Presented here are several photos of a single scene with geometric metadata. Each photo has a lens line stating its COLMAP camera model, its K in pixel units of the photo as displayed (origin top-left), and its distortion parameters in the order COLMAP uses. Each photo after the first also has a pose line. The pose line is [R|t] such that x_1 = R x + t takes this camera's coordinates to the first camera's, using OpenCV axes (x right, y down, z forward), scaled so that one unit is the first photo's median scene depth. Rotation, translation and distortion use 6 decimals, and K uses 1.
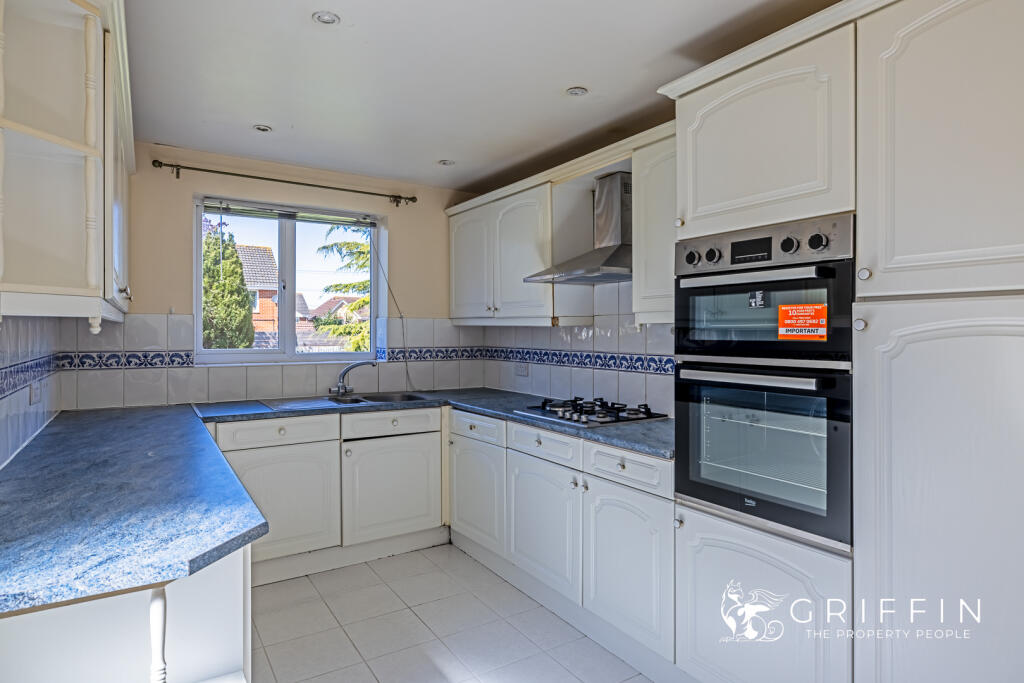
lens RADIAL K [[586.5, 0, 513.8], [0, 586.5, 336.0], [0, 0, 1]] dist [-0.001059, 0.000269]
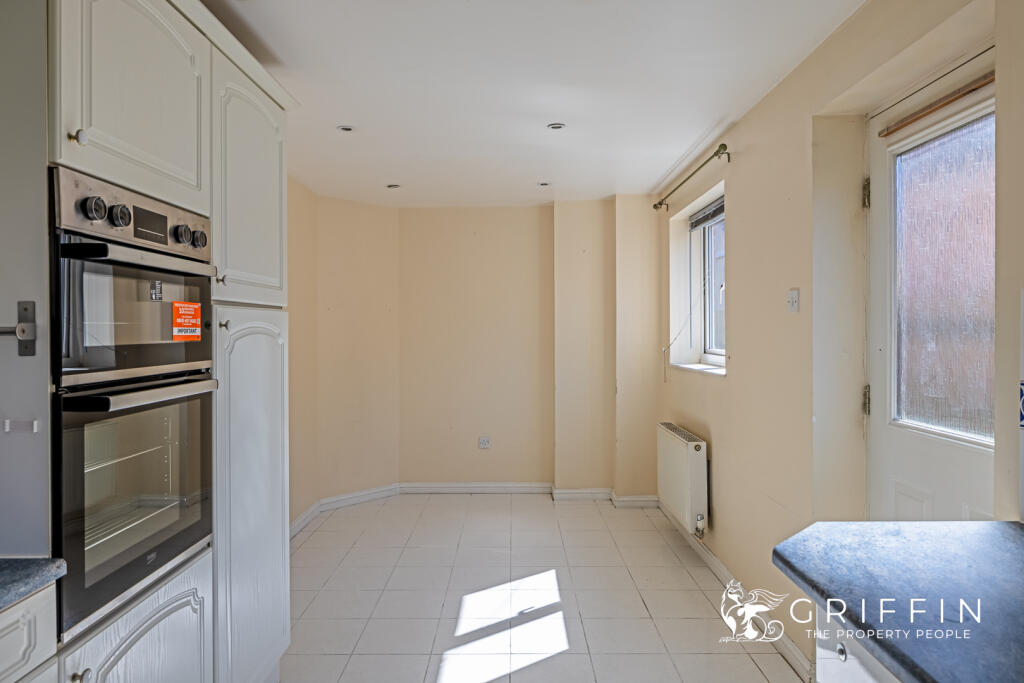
lens RADIAL K [[625.9, 0, 513.8], [0, 625.9, 335.1], [0, 0, 1]] dist [0.002029, -0.000018]
pose [[-0.838119, -0.002632, 0.545481, -0.449372], [0.006961, 0.999855, 0.015520, -0.013457], [-0.545442, 0.016804, -0.837980, 1.477680]]
